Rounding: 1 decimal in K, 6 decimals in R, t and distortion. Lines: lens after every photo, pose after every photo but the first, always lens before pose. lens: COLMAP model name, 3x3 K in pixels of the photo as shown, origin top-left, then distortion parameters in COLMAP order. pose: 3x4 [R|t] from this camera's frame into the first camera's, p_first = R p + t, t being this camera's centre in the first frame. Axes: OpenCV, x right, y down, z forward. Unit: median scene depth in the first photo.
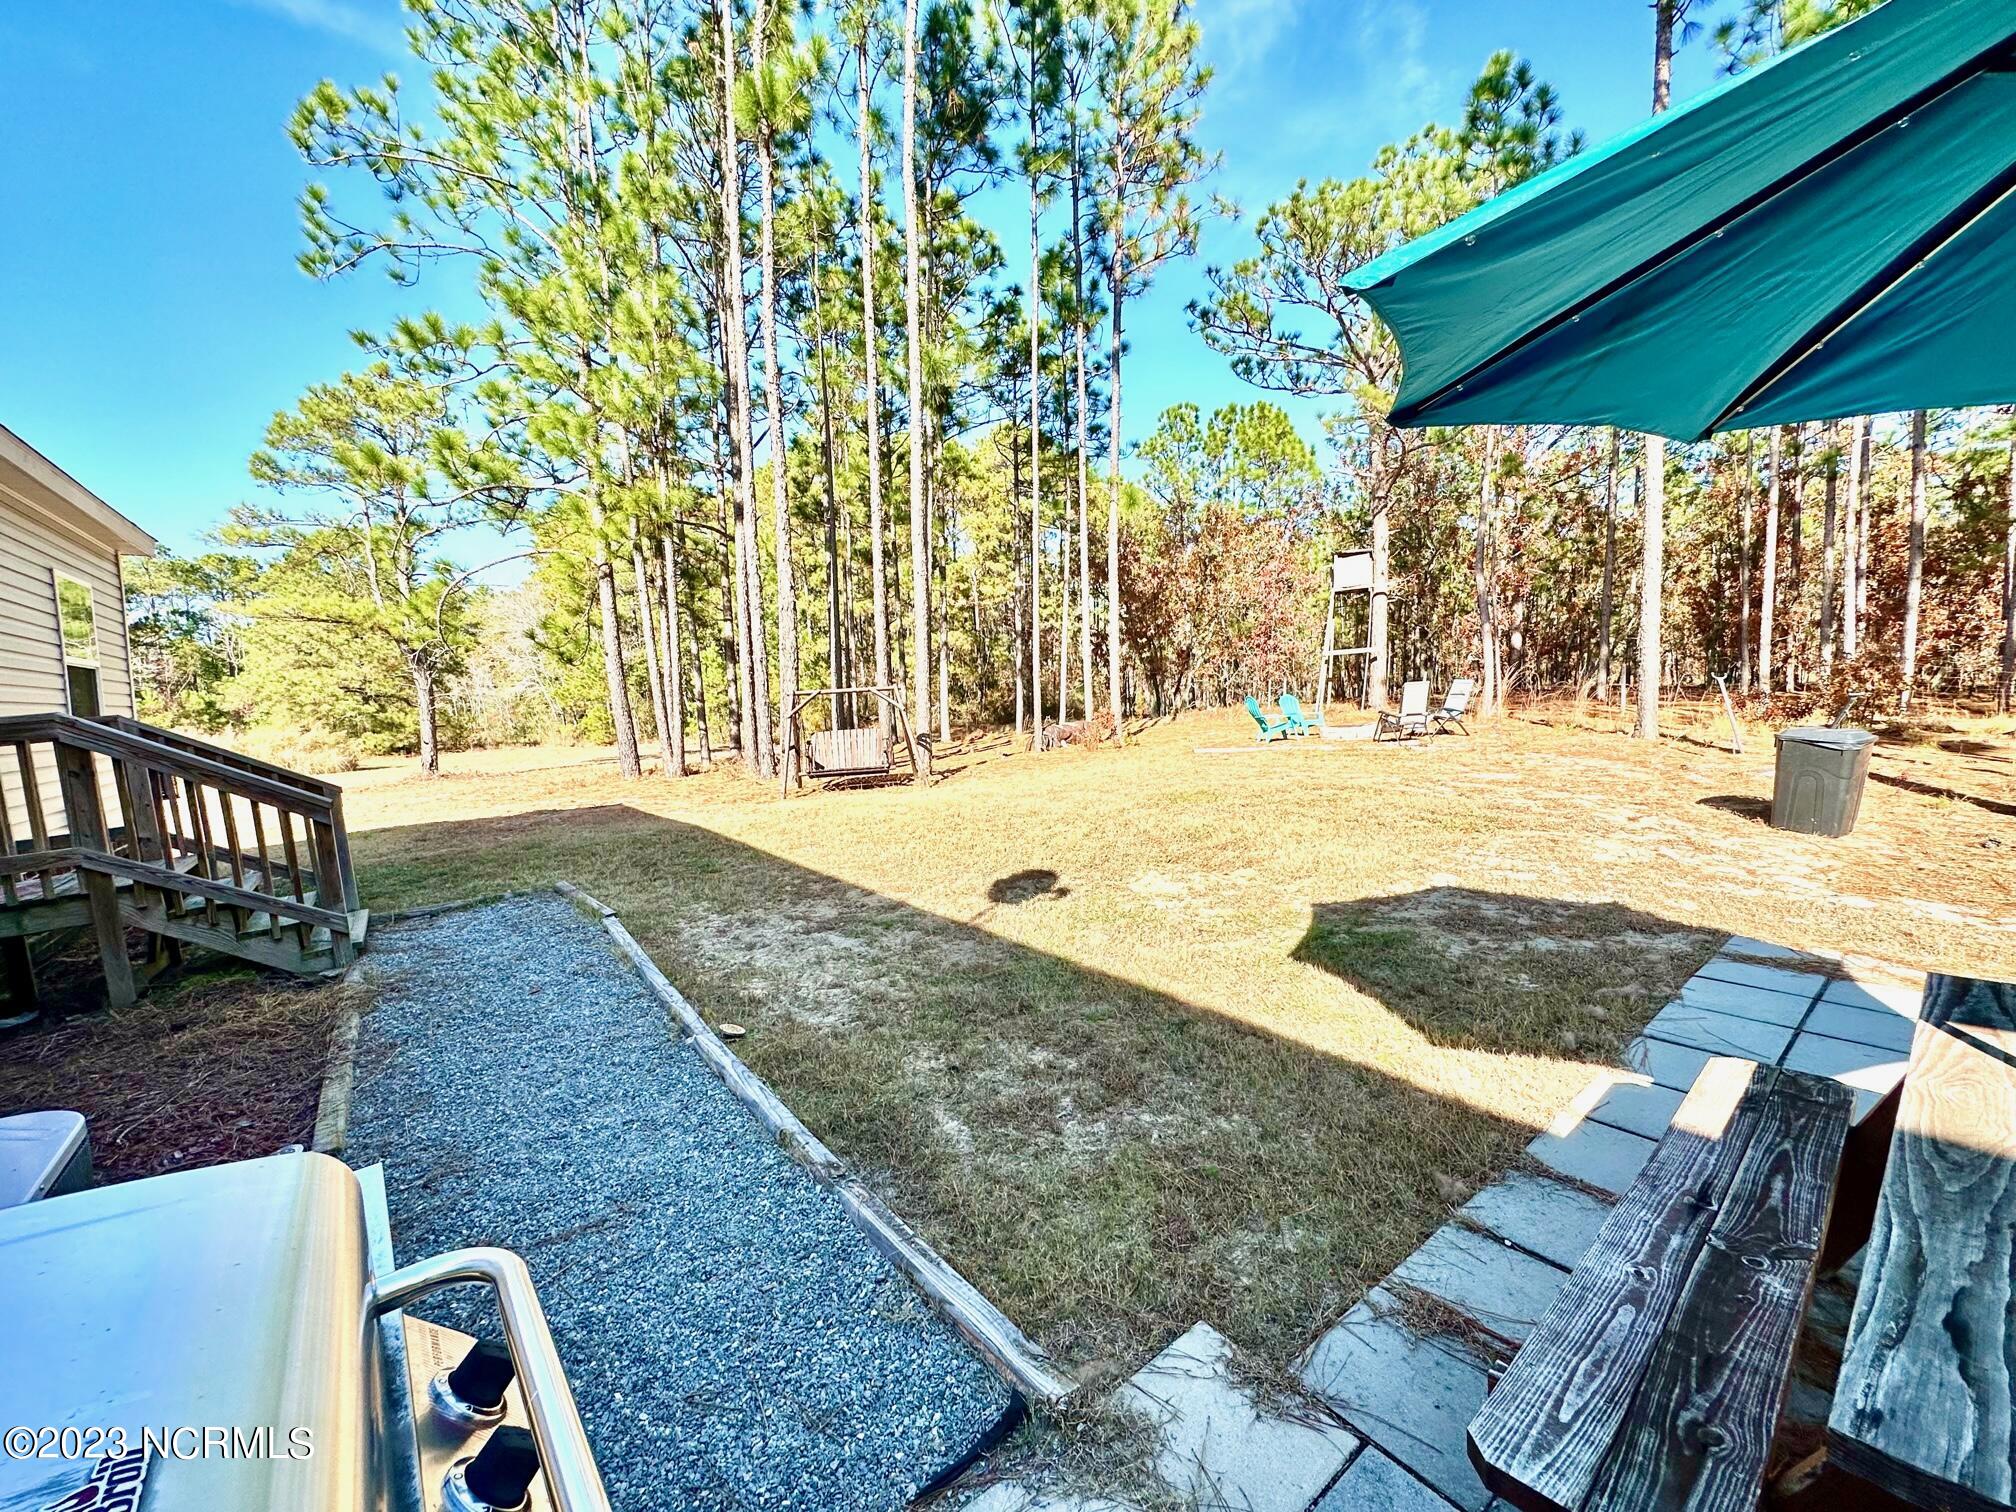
lens RADIAL K [[828.4, 0, 1008.0], [0, 828.4, 756.0], [0, 0, 1]] dist [-0.000135, -0.000311]
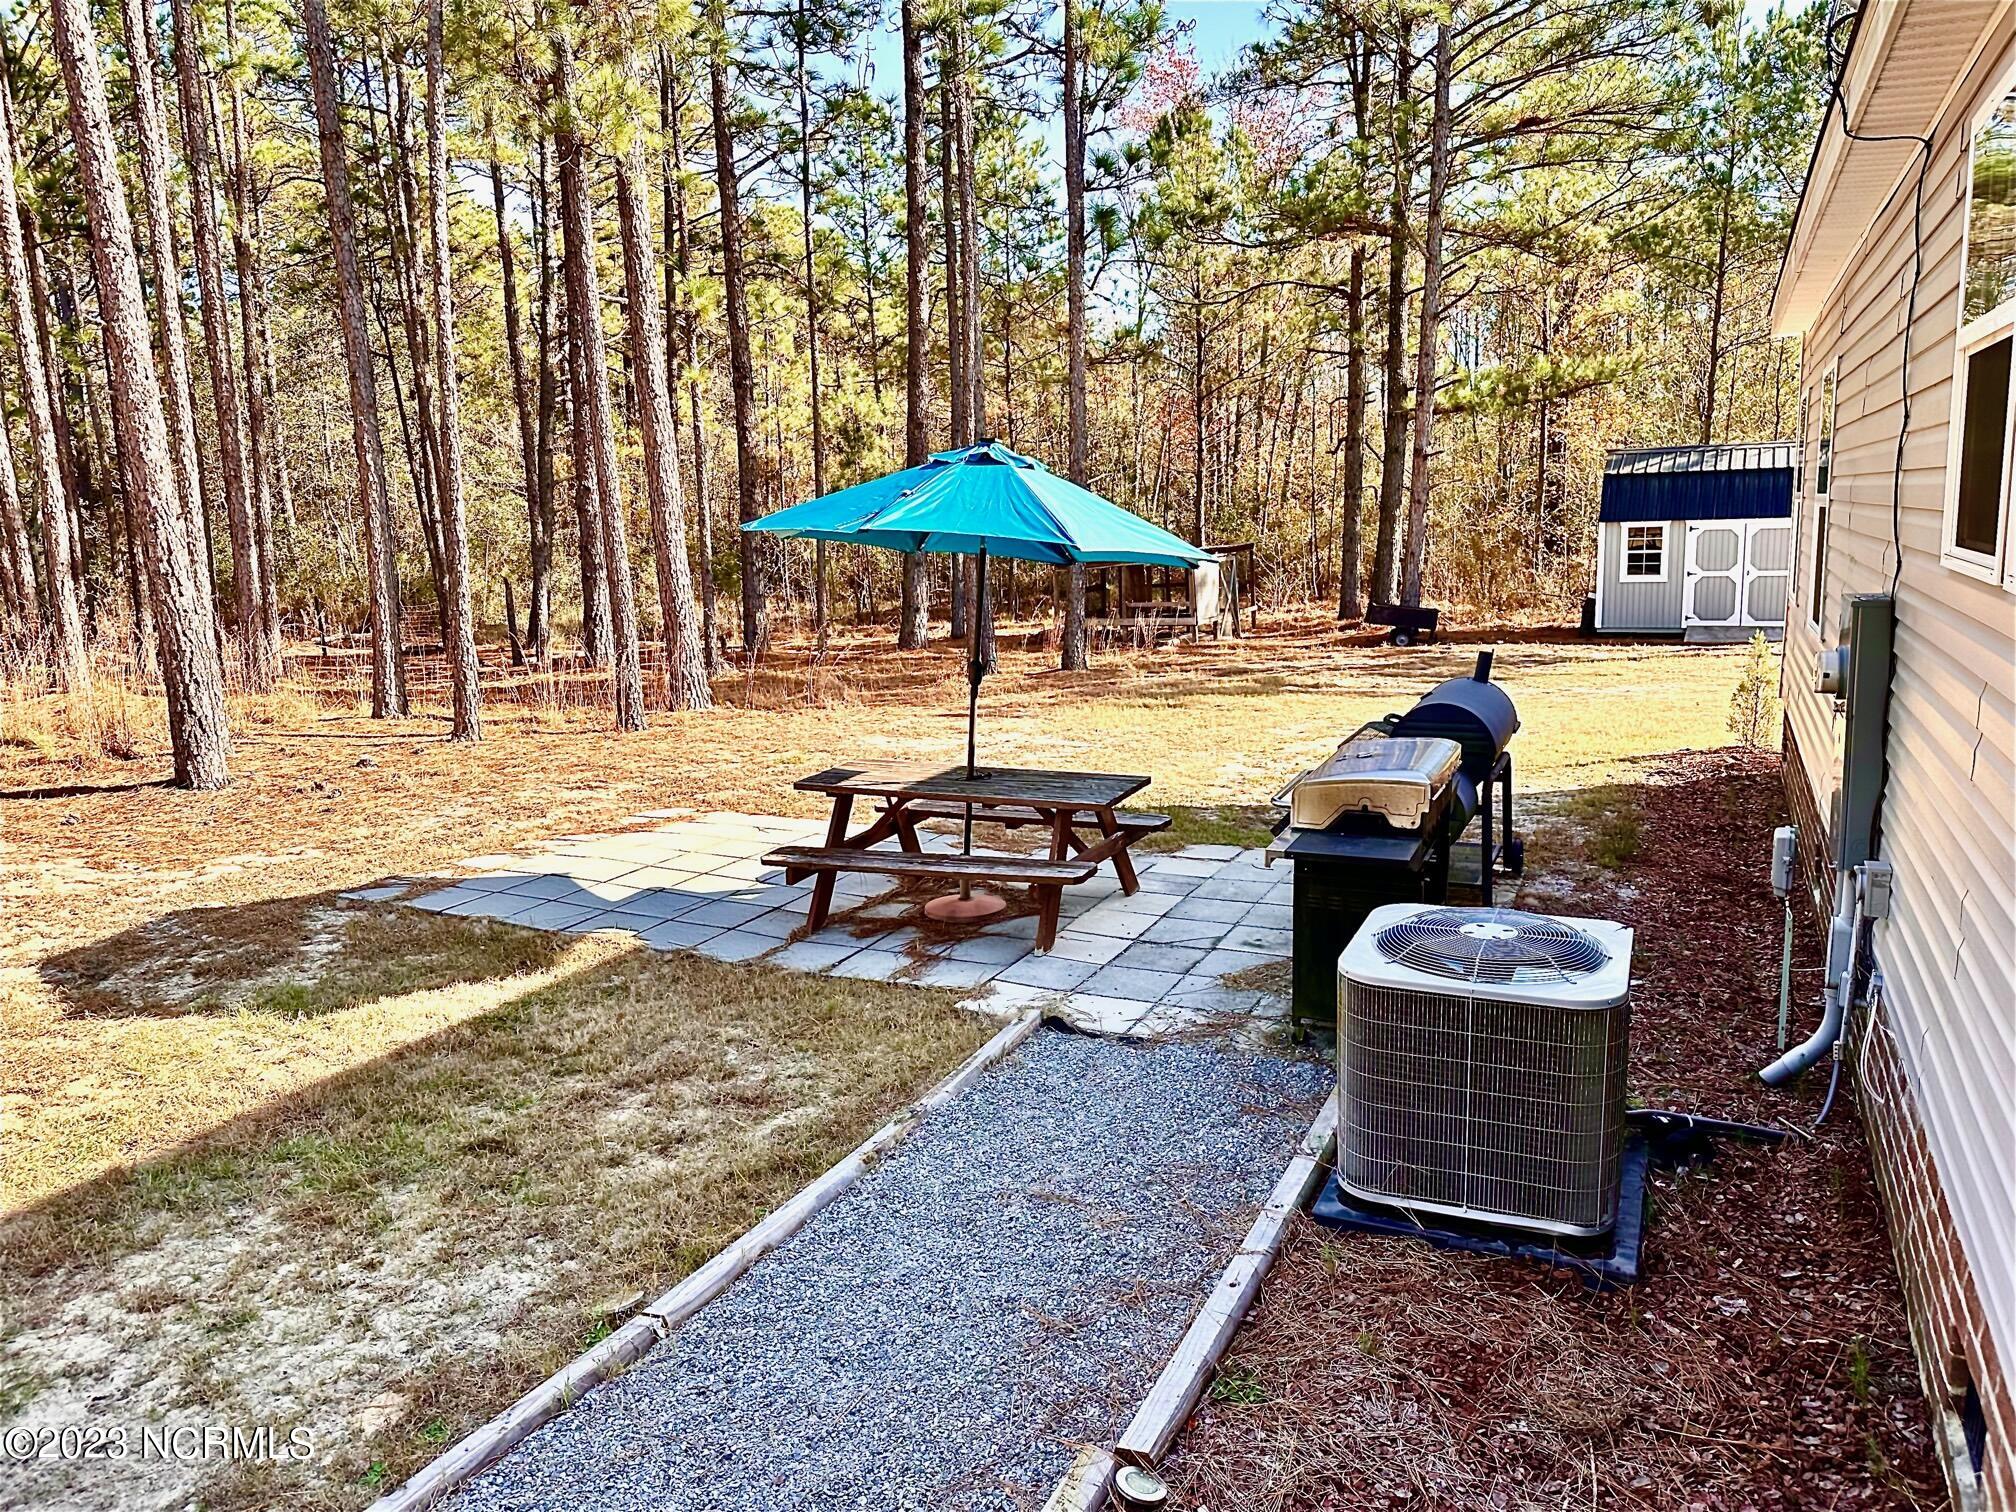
lens RADIAL K [[1403.3, 0, 1008.0], [0, 1403.3, 756.0], [0, 0, 1]] dist [0.148124, -0.208529]
pose [[-0.447351, -0.095649, 0.889229, -1.787069], [0.125756, 0.977659, 0.168426, -0.263163], [-0.885473, 0.187172, -0.425328, 1.485346]]
